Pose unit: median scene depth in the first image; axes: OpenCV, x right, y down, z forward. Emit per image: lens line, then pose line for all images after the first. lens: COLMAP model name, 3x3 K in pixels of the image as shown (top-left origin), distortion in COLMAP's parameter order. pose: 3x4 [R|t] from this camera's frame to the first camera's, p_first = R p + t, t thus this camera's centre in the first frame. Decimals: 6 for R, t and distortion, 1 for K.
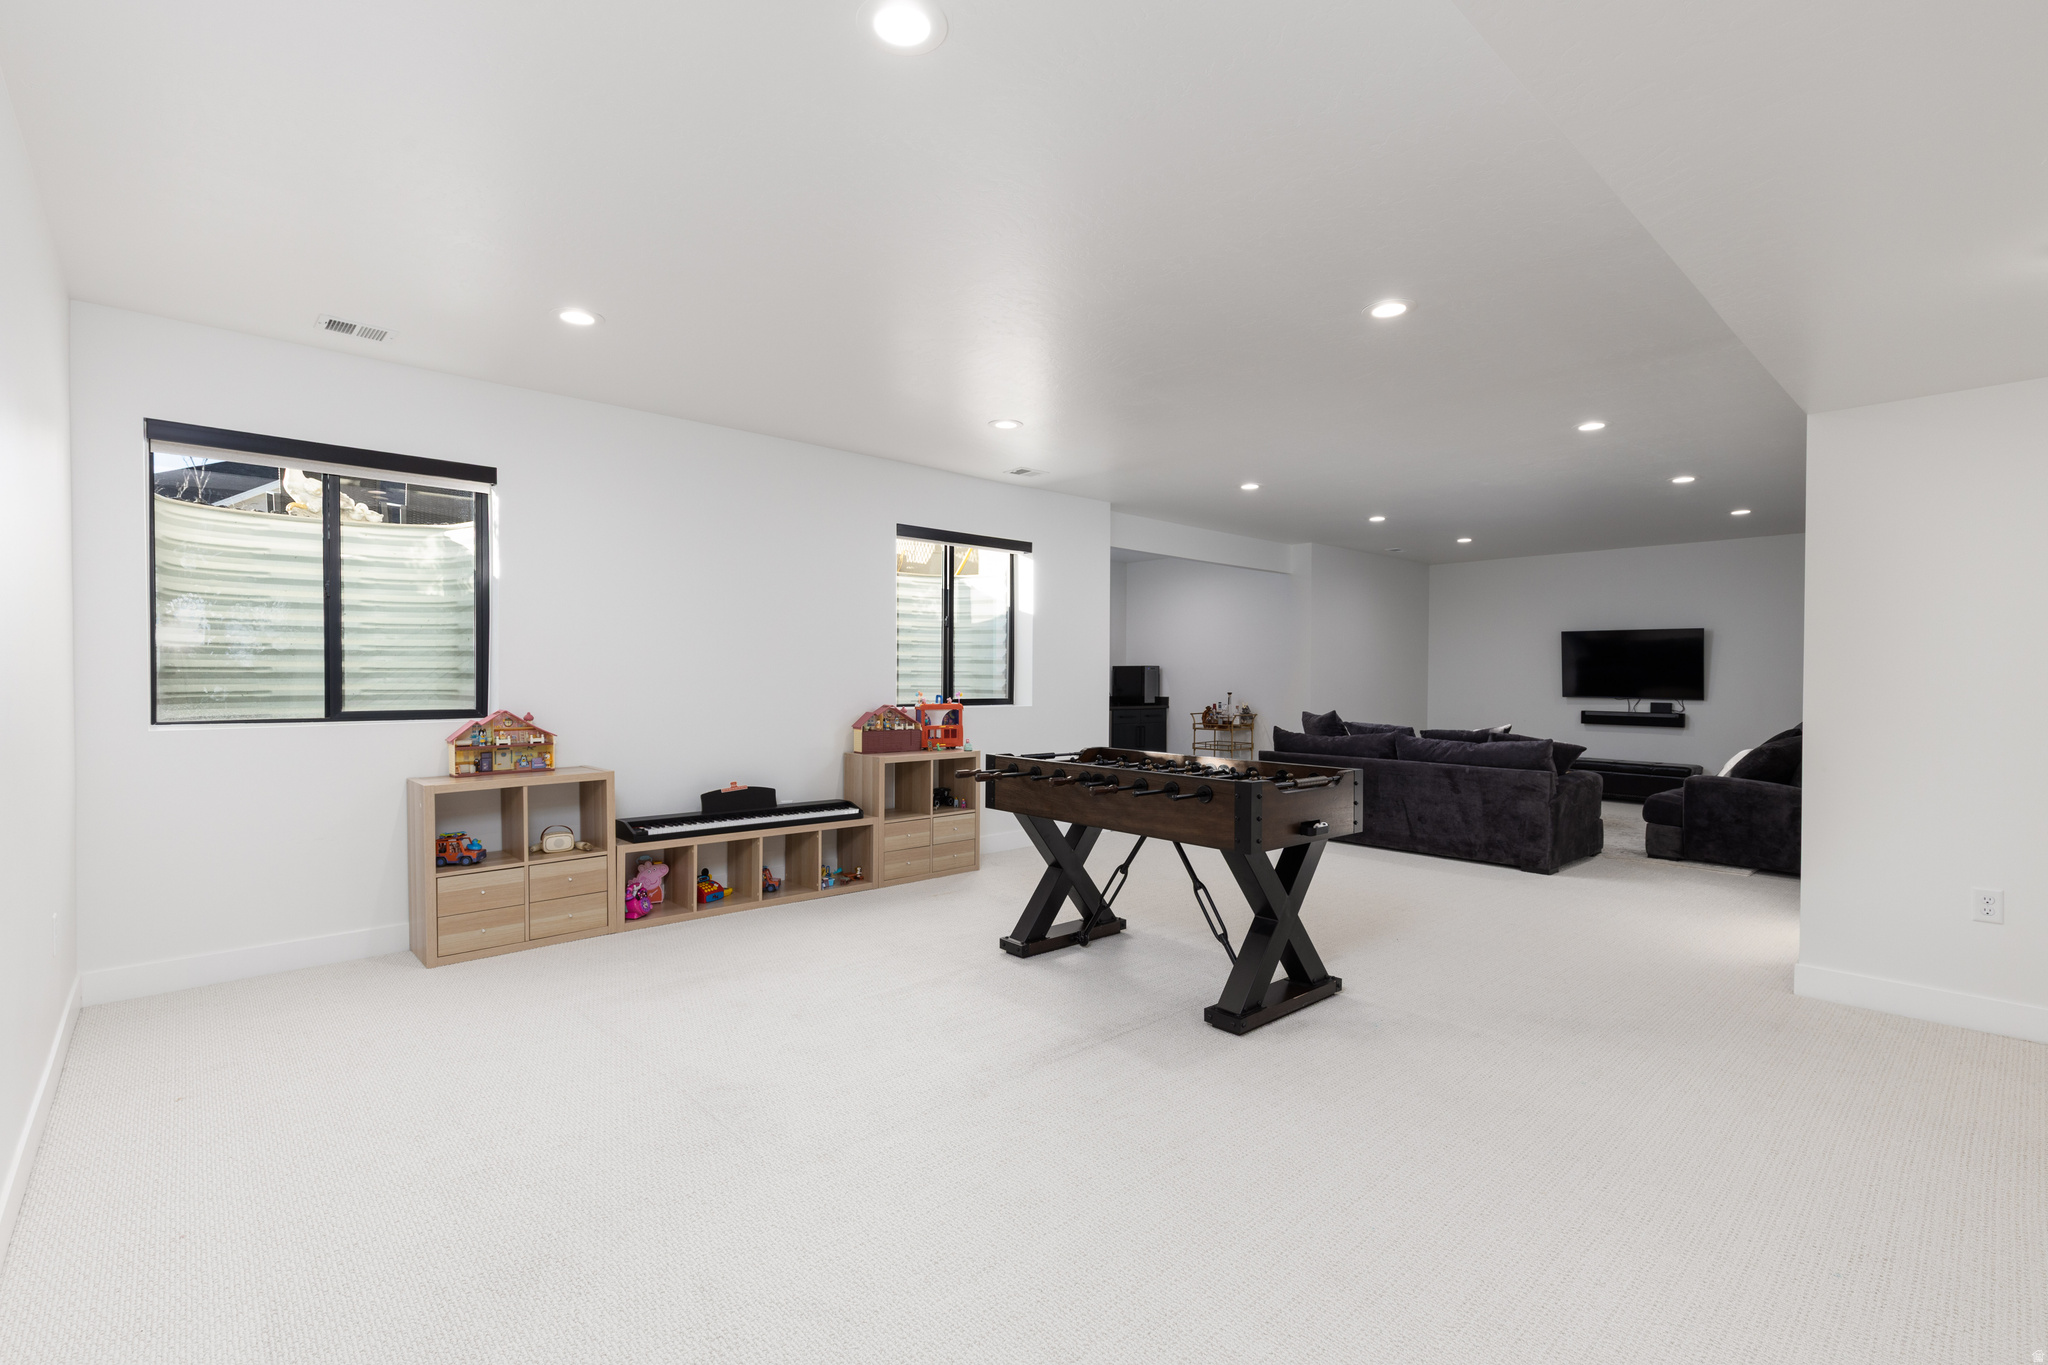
lens RADIAL K [[927.0, 0, 1024.7], [0, 927.0, 679.0], [0, 0, 1]] dist [0.005813, 0.000003]
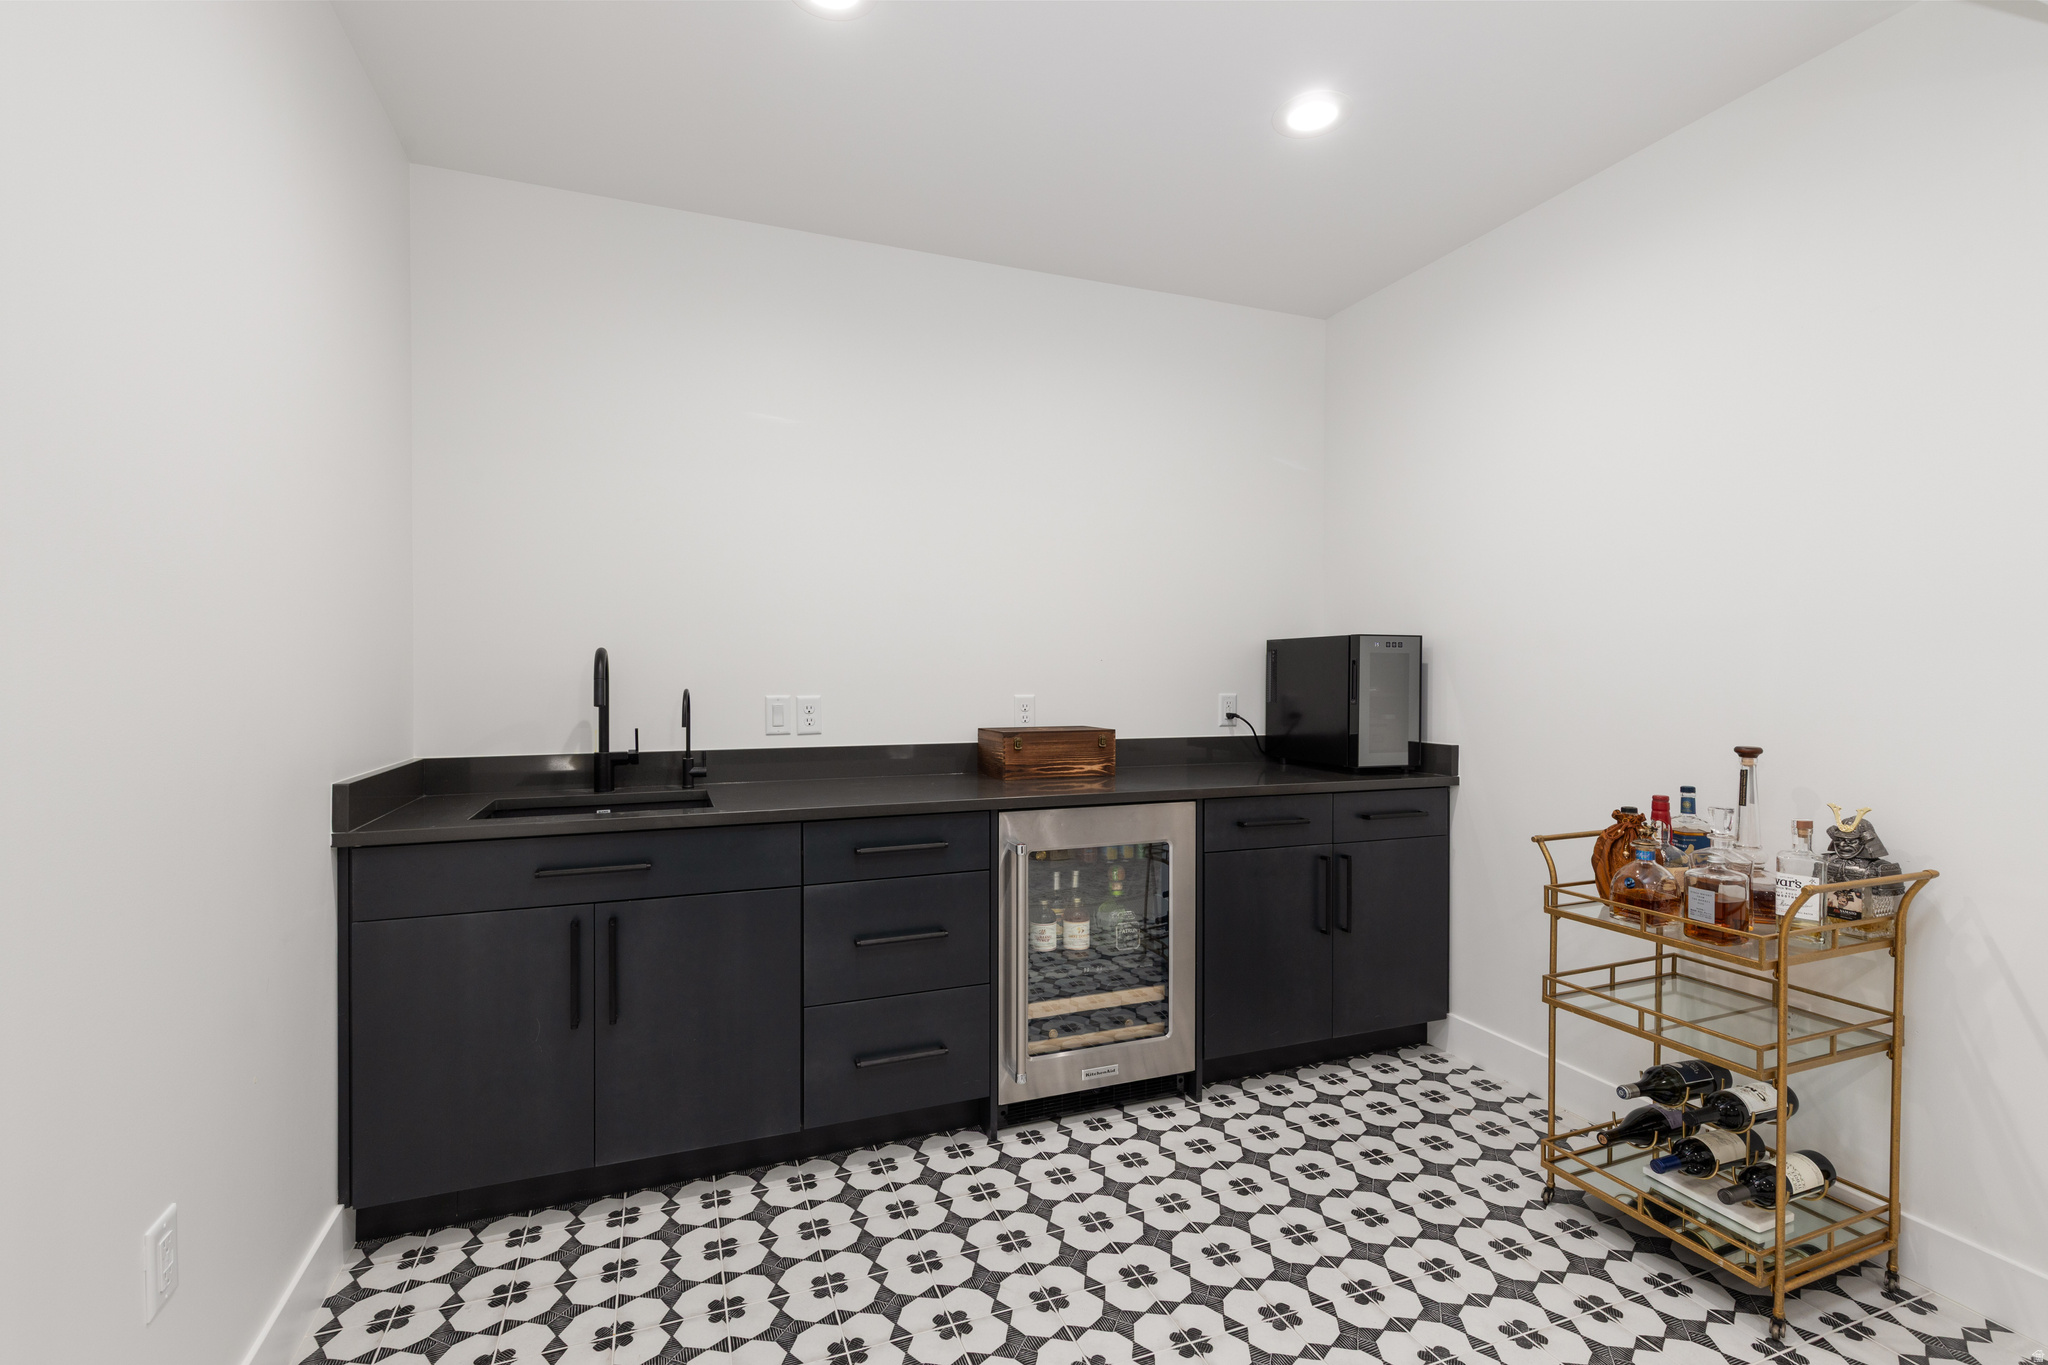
lens RADIAL K [[927.0, 0, 1022.5], [0, 927.0, 682.2], [0, 0, 1]] dist [0.005813, 0.000003]
pose [[0.934765, 0.008105, -0.355175, 0.141785], [-0.009683, 0.999950, -0.002664, 0.002210], [0.355135, 0.005929, 0.934796, 0.741460]]
